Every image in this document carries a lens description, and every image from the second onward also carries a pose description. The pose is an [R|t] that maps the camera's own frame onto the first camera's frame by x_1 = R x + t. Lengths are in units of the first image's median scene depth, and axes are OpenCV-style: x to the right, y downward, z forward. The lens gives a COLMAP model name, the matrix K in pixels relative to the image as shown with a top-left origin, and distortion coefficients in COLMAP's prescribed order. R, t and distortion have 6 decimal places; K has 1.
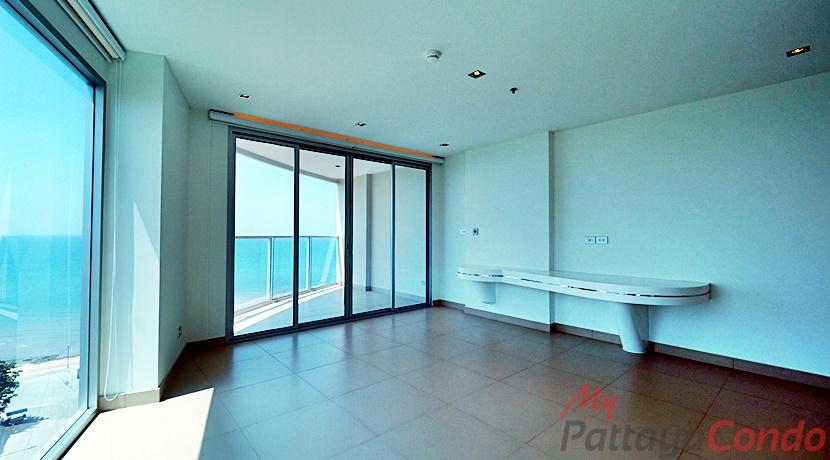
lens RADIAL K [[351.1, 0, 404.1], [0, 351.1, 227.5], [0, 0, 1]] dist [-0.001514, -0.006397]
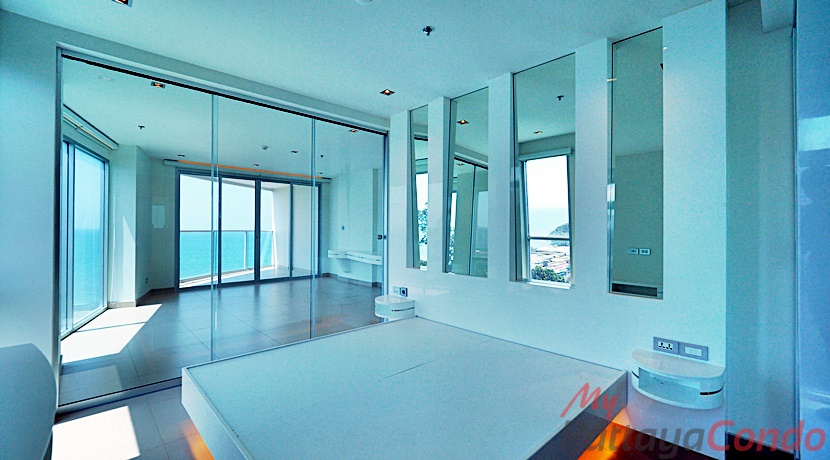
lens RADIAL K [[351.1, 0, 404.1], [0, 351.1, 227.5], [0, 0, 1]] dist [-0.001514, -0.006397]
pose [[0.999046, 0.001441, 0.043639, 0.496691], [-0.002065, 0.999896, 0.014246, -0.015866], [-0.043614, -0.014322, 0.998946, -0.706893]]
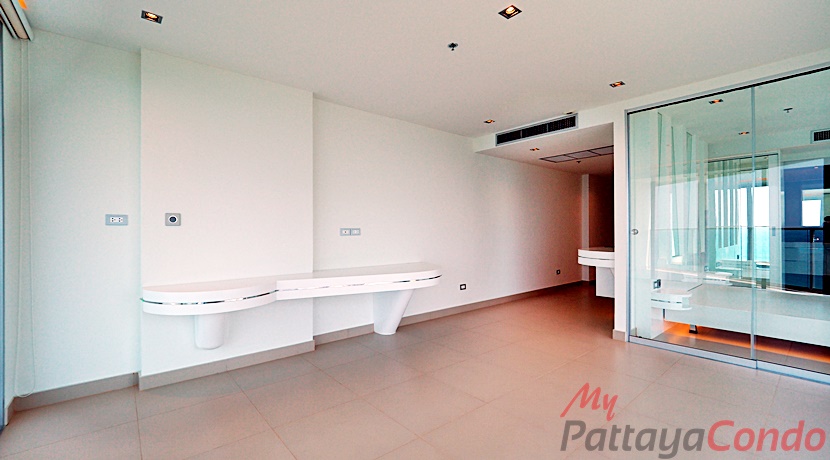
lens RADIAL K [[351.1, 0, 404.1], [0, 351.1, 227.5], [0, 0, 1]] dist [-0.001514, -0.006397]
pose [[0.000514, 0.004274, 0.999991, -0.369345], [-0.015681, 0.999868, -0.004266, 0.024671], [-0.999877, -0.015678, 0.000581, 0.800032]]
